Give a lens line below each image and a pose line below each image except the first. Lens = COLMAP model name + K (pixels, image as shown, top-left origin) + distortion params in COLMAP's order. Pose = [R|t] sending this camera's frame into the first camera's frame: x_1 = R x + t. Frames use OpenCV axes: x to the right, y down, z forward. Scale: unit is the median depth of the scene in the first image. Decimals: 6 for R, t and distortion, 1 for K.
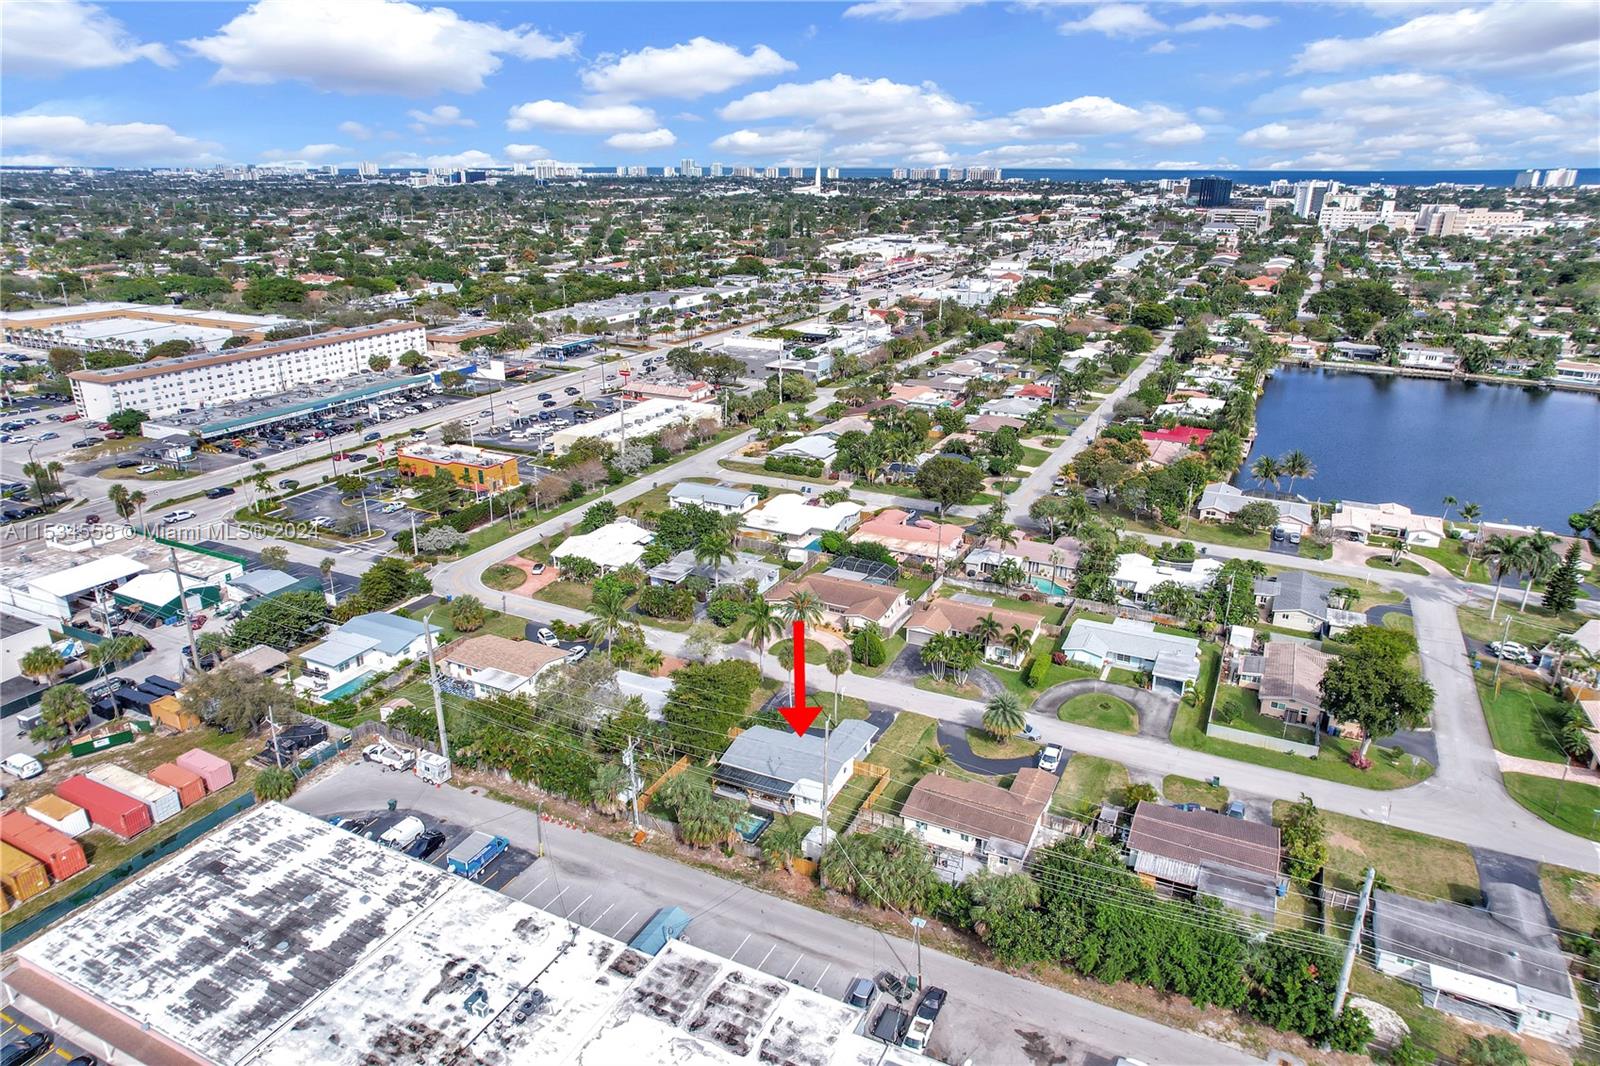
lens RADIAL K [[1012.1, 0, 800.0], [0, 1012.1, 533.0], [0, 0, 1]] dist [-0.059298, 0.067033]
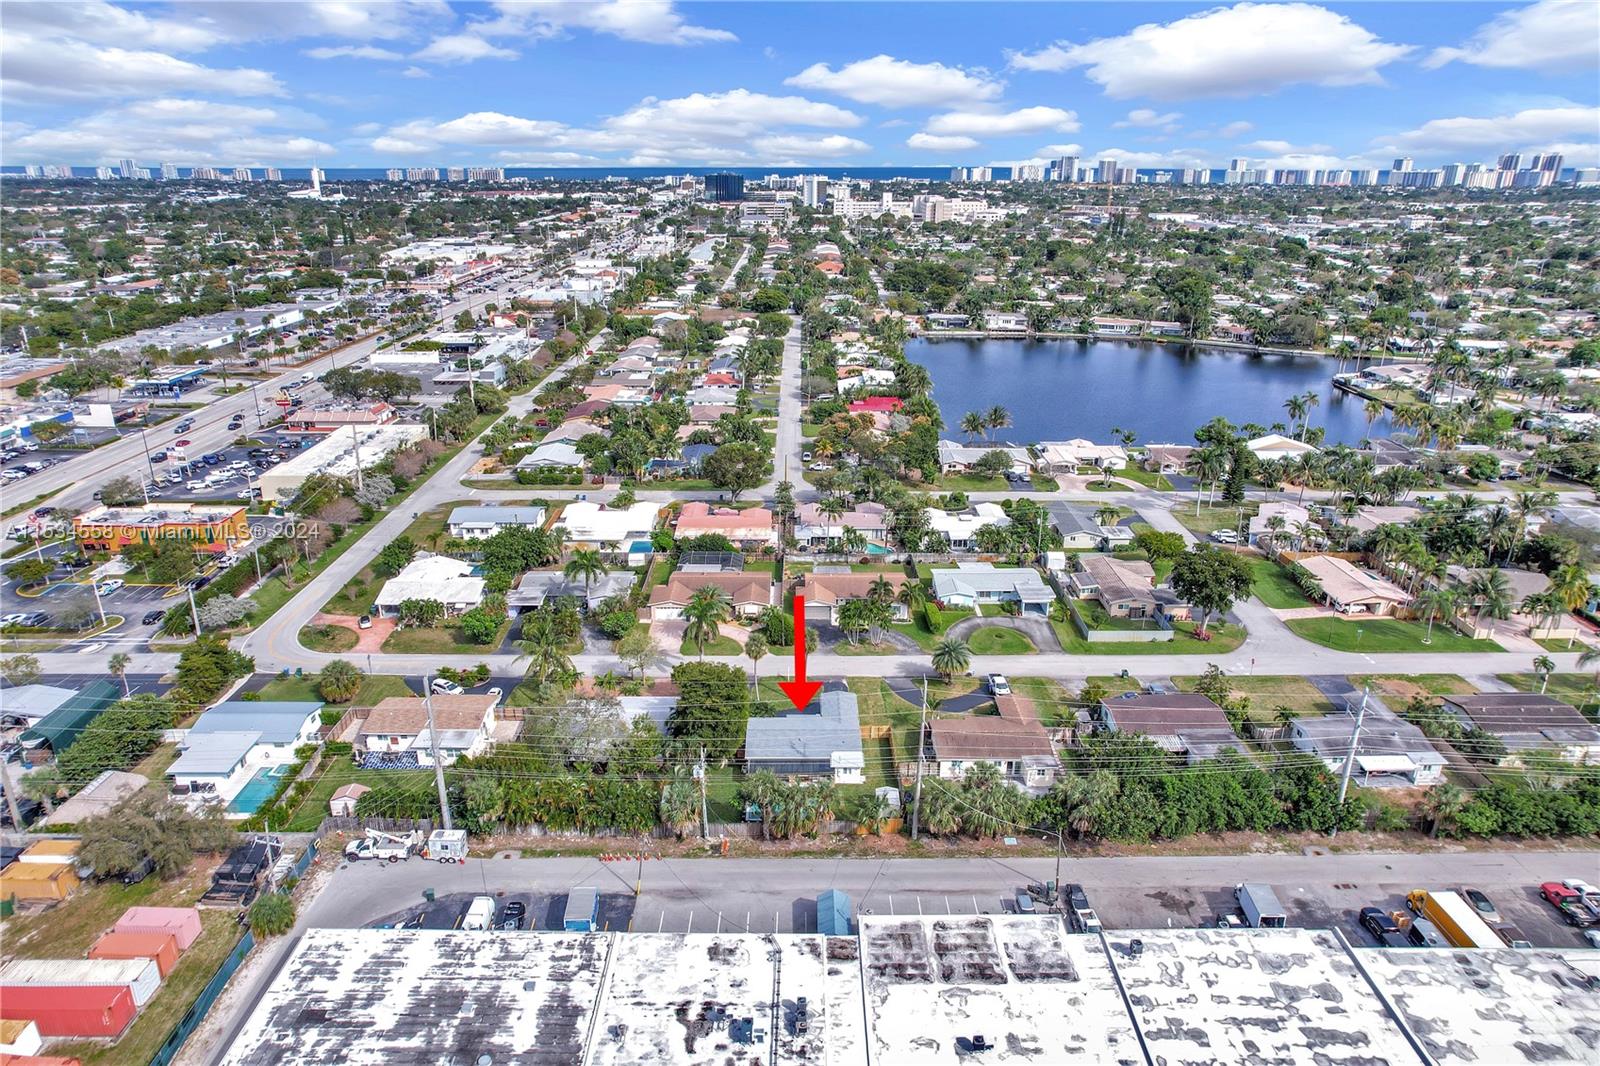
lens RADIAL K [[1012.1, 0, 800.0], [0, 1012.1, 533.0], [0, 0, 1]] dist [-0.059298, 0.067033]
pose [[0.895656, -0.153997, 0.417235, -0.247932], [0.153472, 0.987532, 0.035036, -0.012273], [-0.417428, 0.032653, 0.908123, 0.035981]]
